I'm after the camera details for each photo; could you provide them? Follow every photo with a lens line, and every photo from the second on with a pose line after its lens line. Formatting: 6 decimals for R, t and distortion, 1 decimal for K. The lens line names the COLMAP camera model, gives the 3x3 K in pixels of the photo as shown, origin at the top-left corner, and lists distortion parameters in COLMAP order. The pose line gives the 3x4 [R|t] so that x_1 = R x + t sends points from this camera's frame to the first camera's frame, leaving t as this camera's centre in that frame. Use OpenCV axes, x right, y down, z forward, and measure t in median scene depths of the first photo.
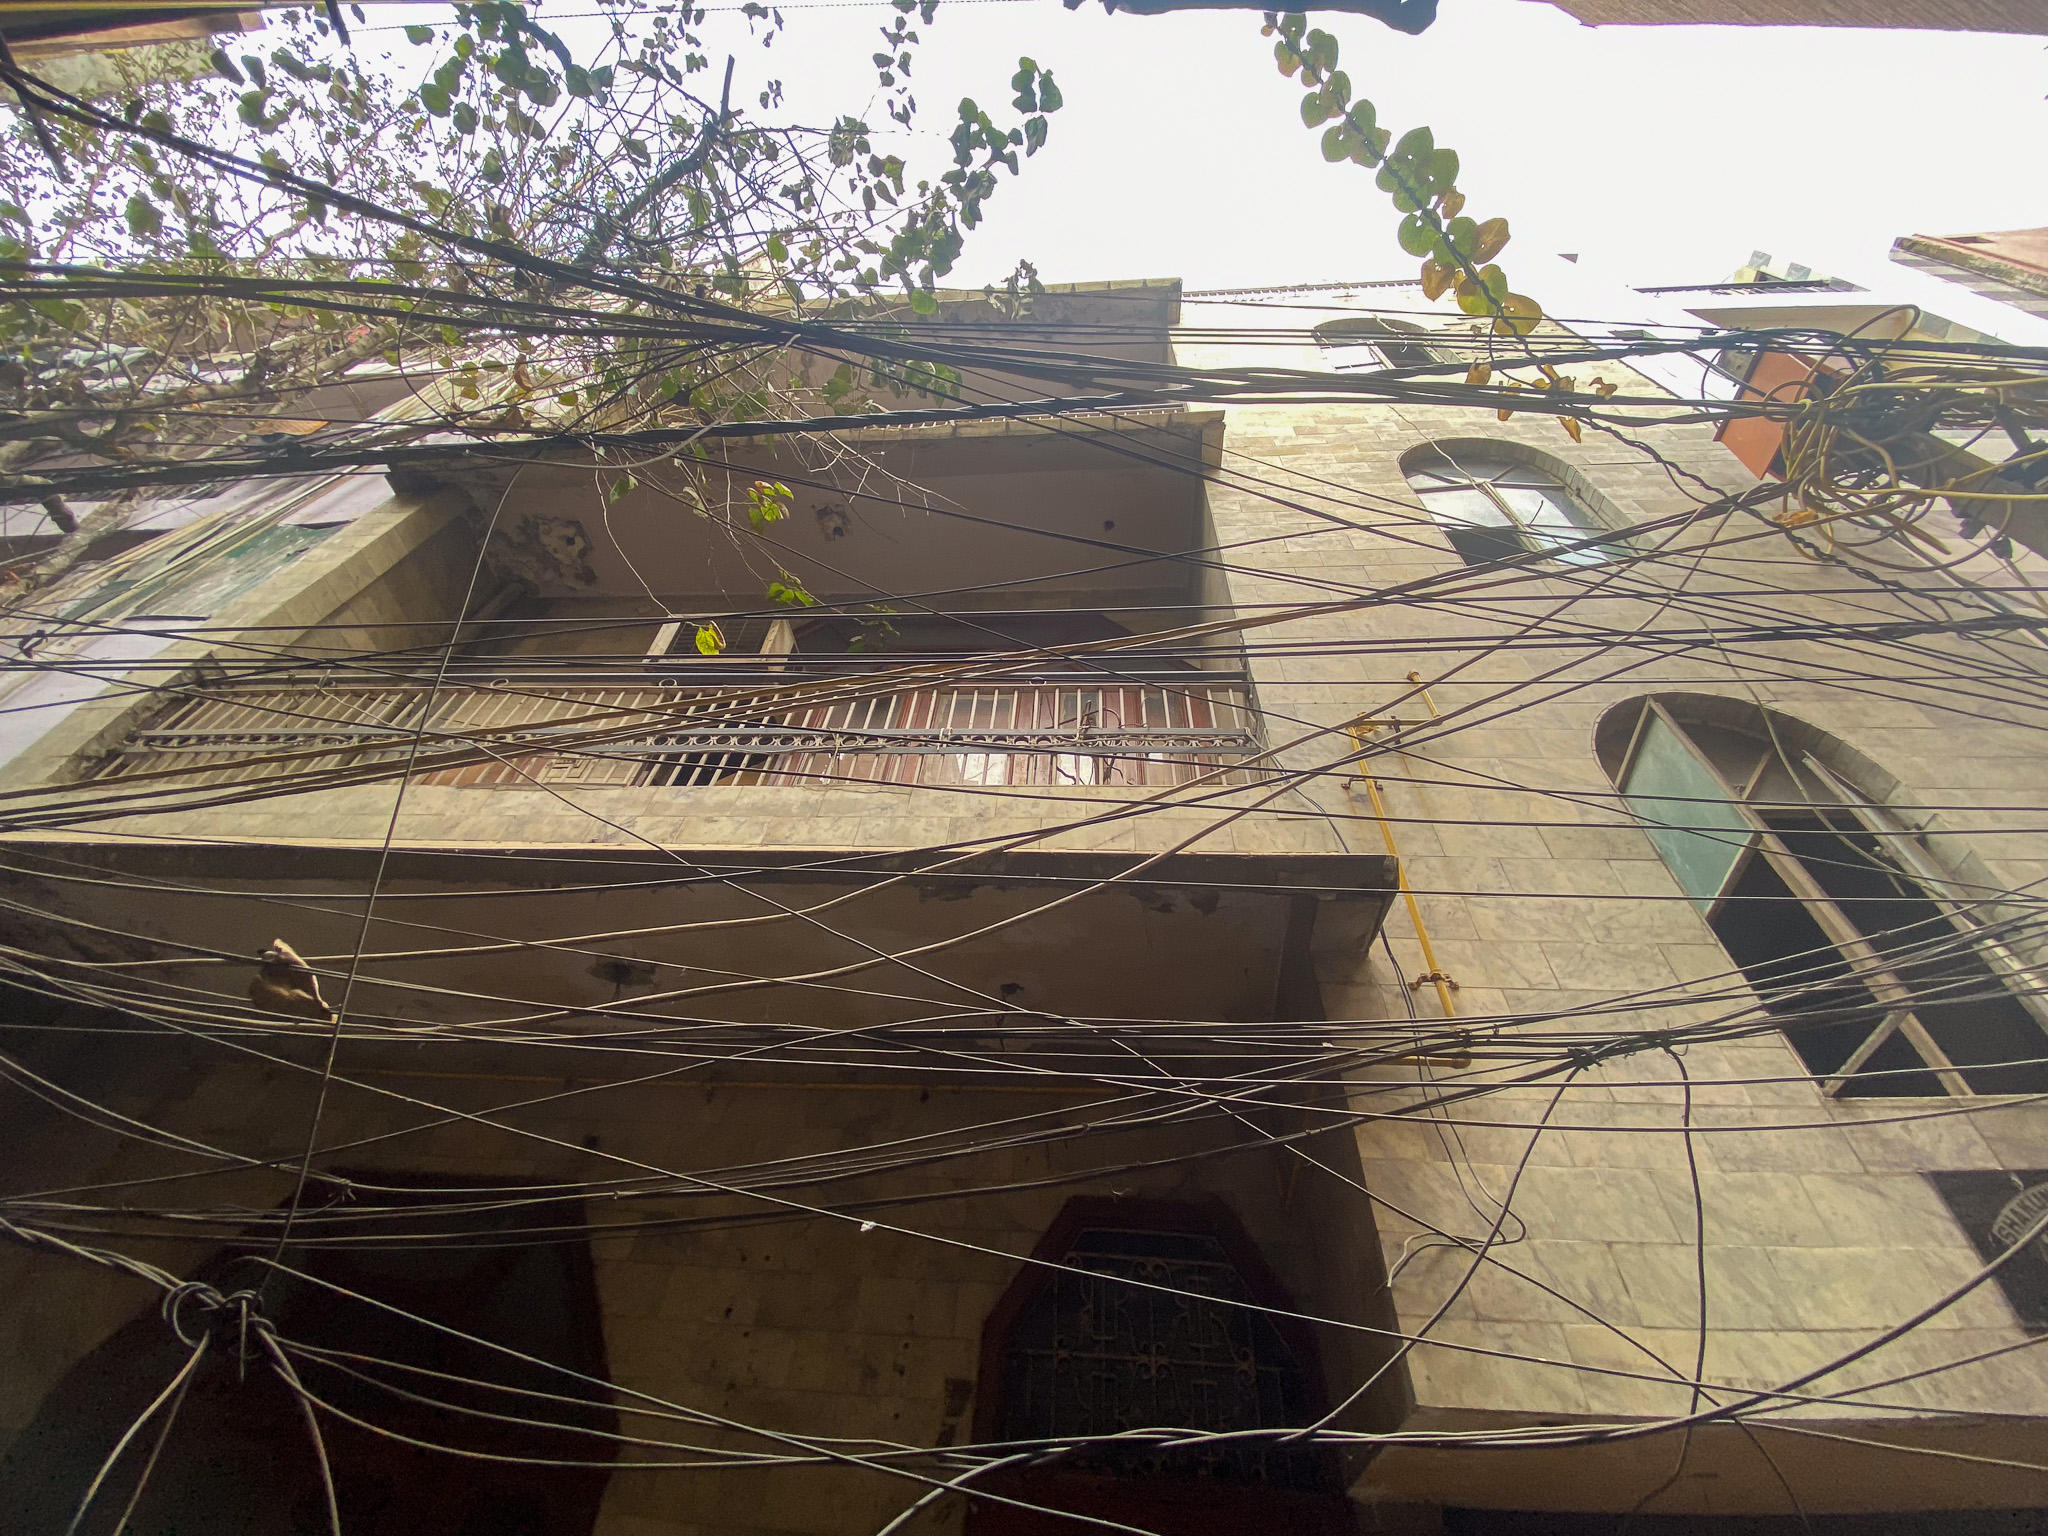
lens RADIAL K [[830.8, 0, 1017.7], [0, 830.8, 768.2], [0, 0, 1]] dist [0.012615, -0.016192]
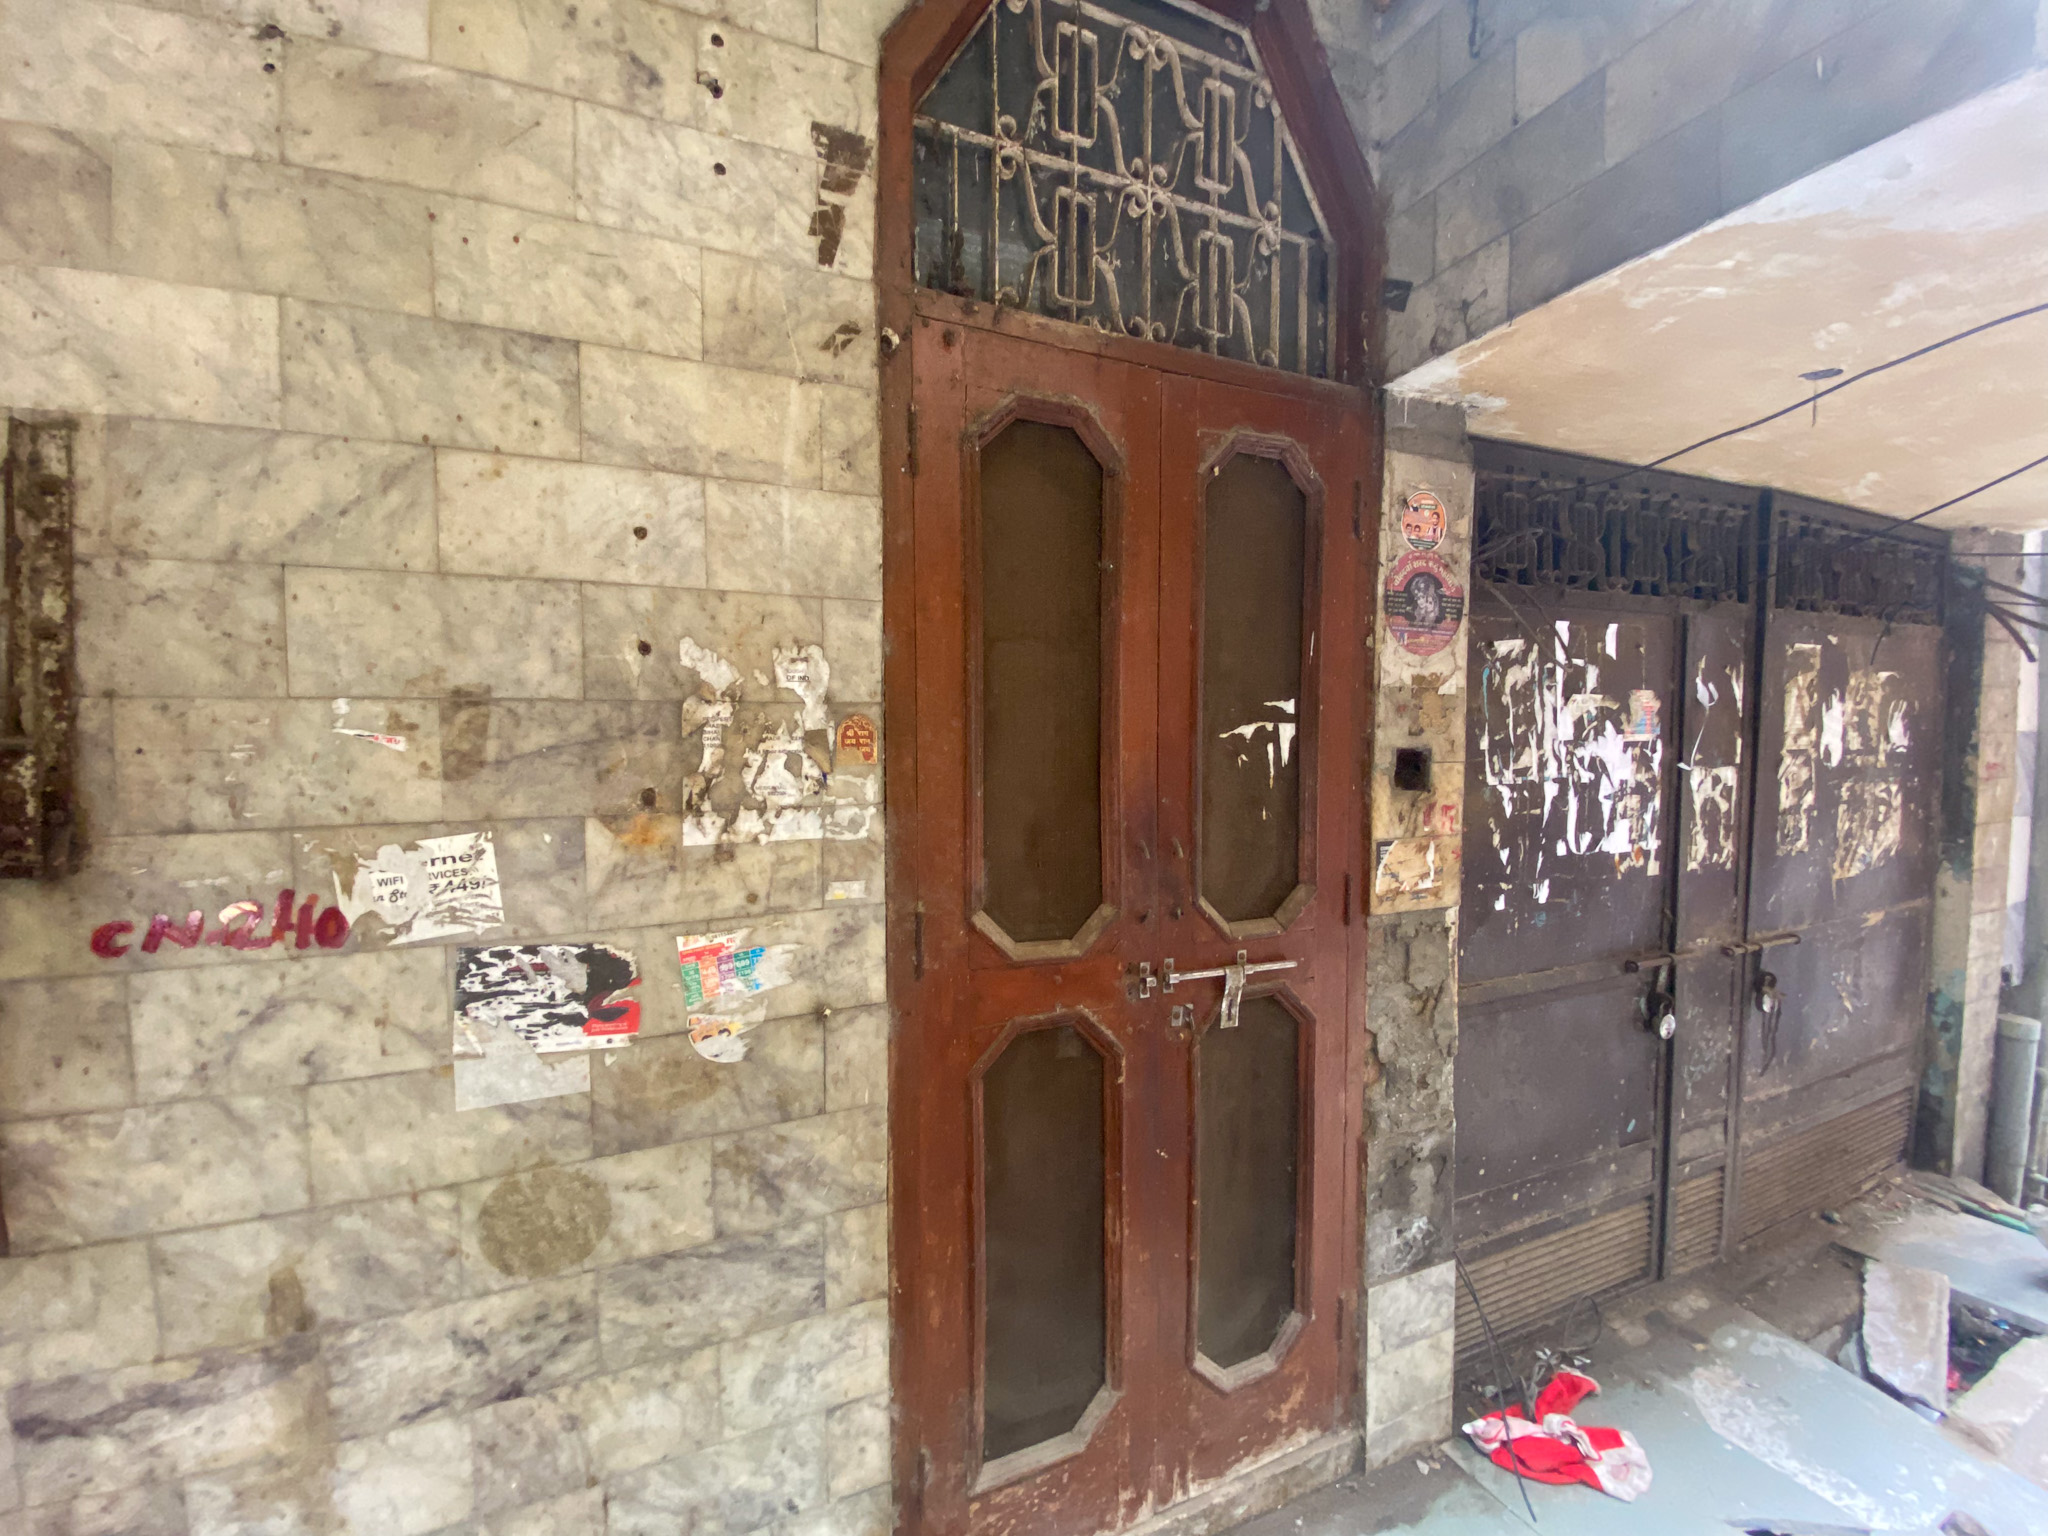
lens RADIAL K [[838.4, 0, 1020.9], [0, 838.4, 768.9], [0, 0, 1]] dist [0.013590, -0.016985]
pose [[0.888566, -0.091616, 0.449507, -0.224781], [-0.301236, 0.622478, 0.722342, 0.551179], [-0.345986, -0.777257, 0.525515, 0.385558]]
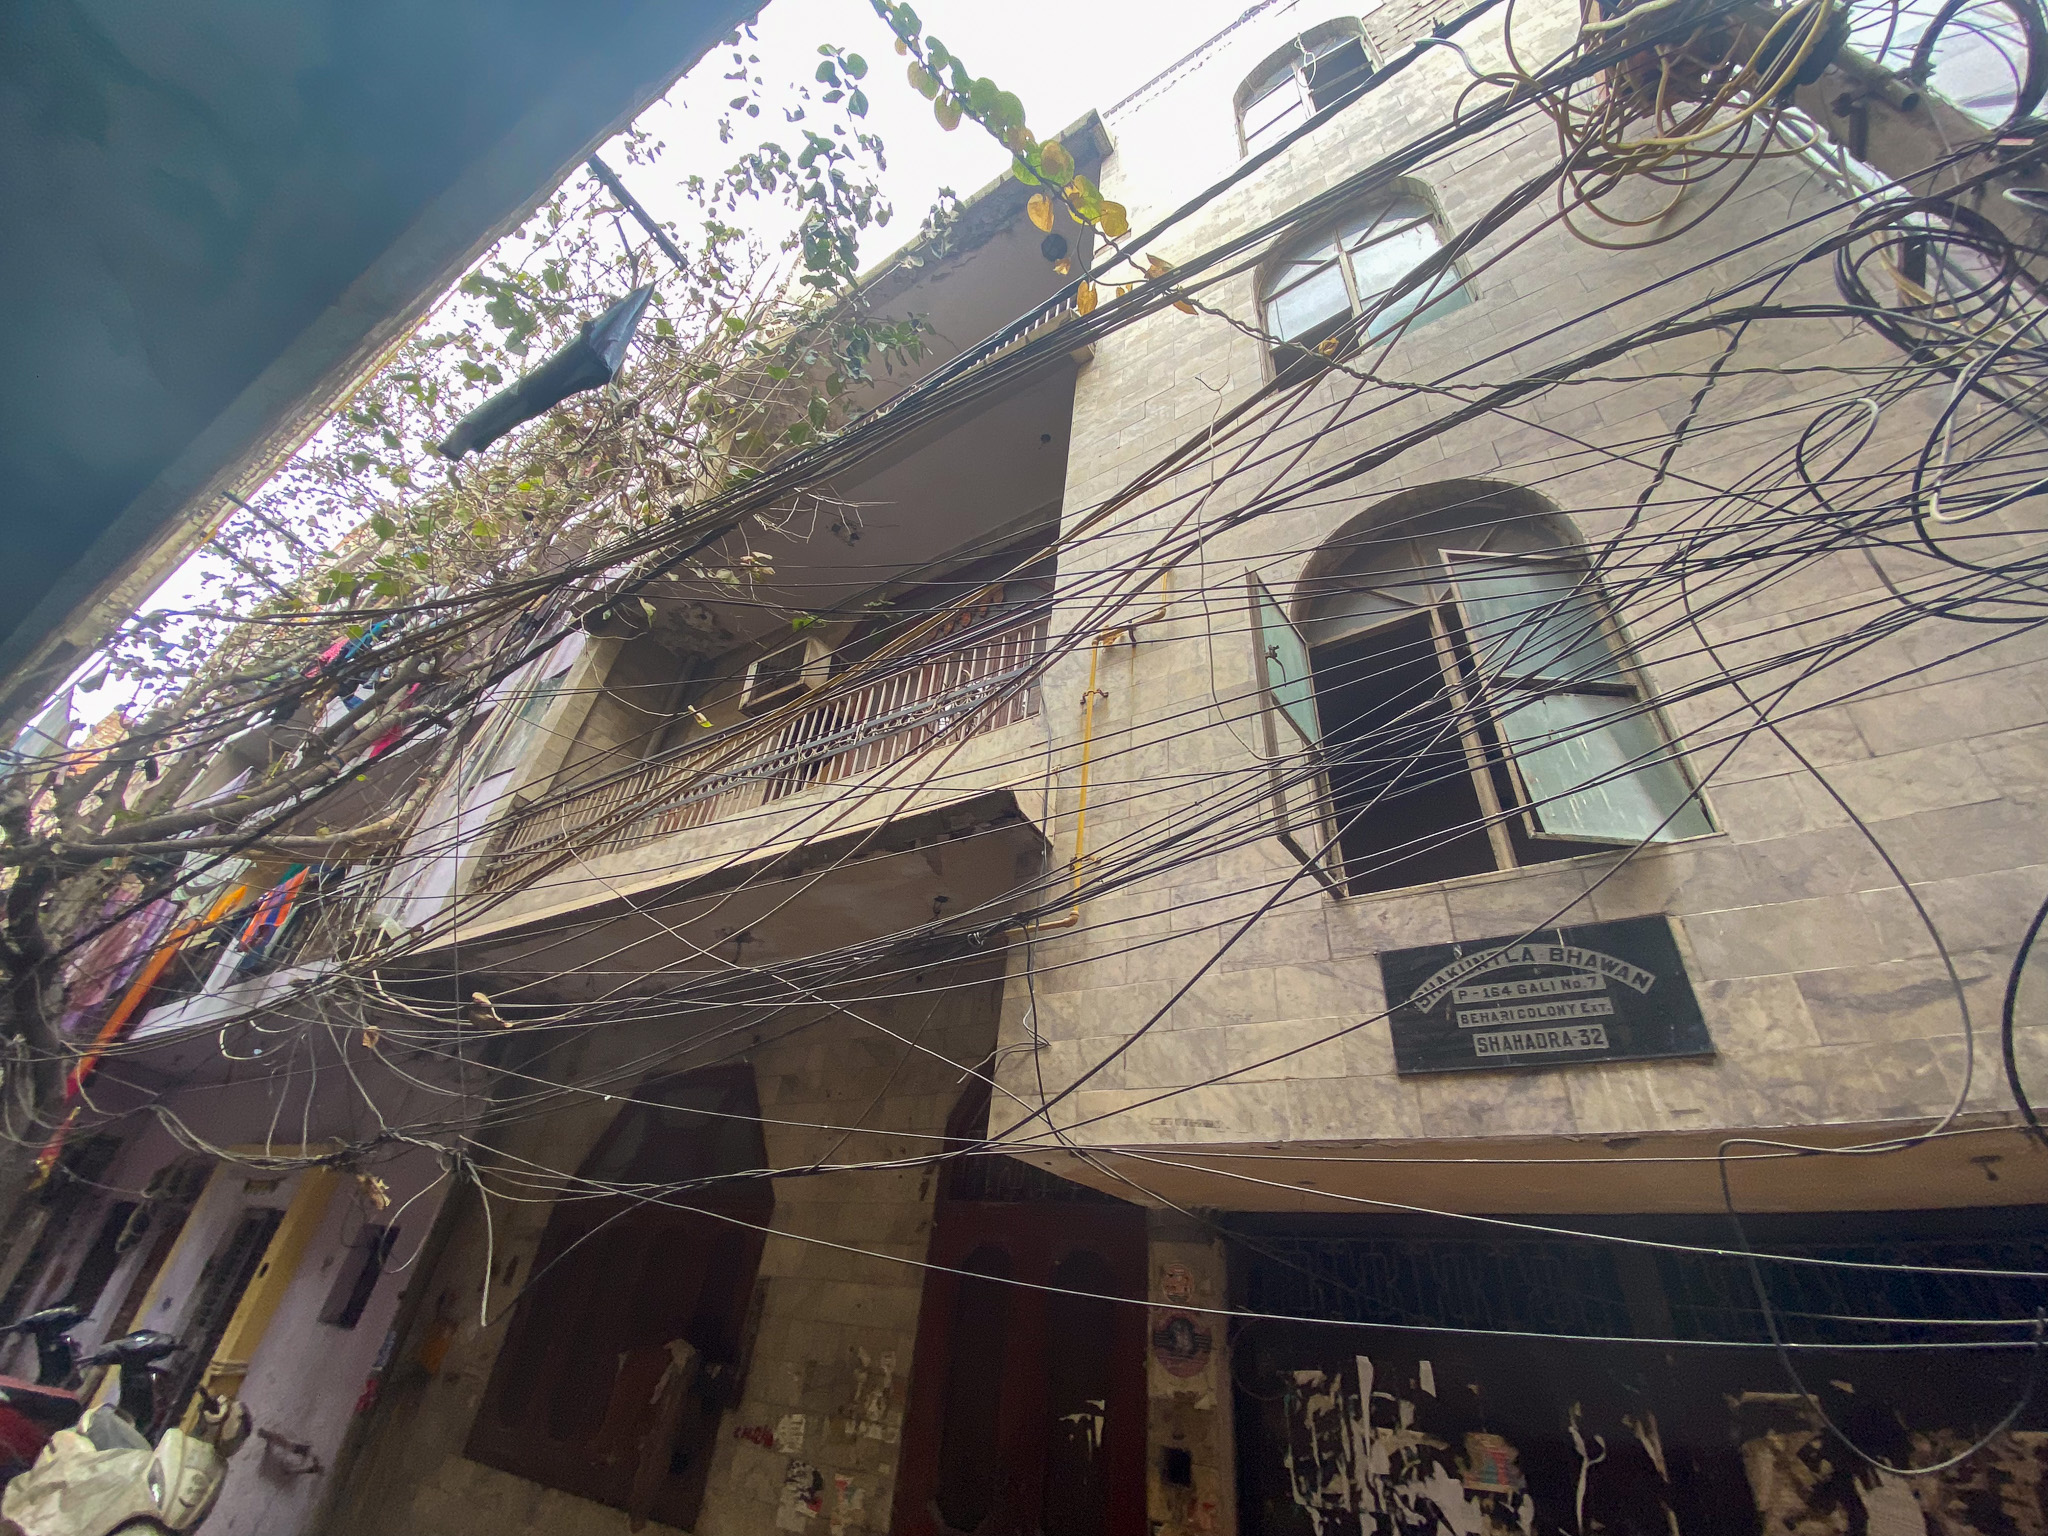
lens RADIAL K [[824.5, 0, 1018.0], [0, 824.5, 767.8], [0, 0, 1]] dist [0.013538, -0.017386]
pose [[0.875248, -0.266177, -0.403844, 0.848135], [0.337075, 0.934474, 0.114621, -0.062339], [0.346873, -0.236448, 0.907619, -0.172776]]
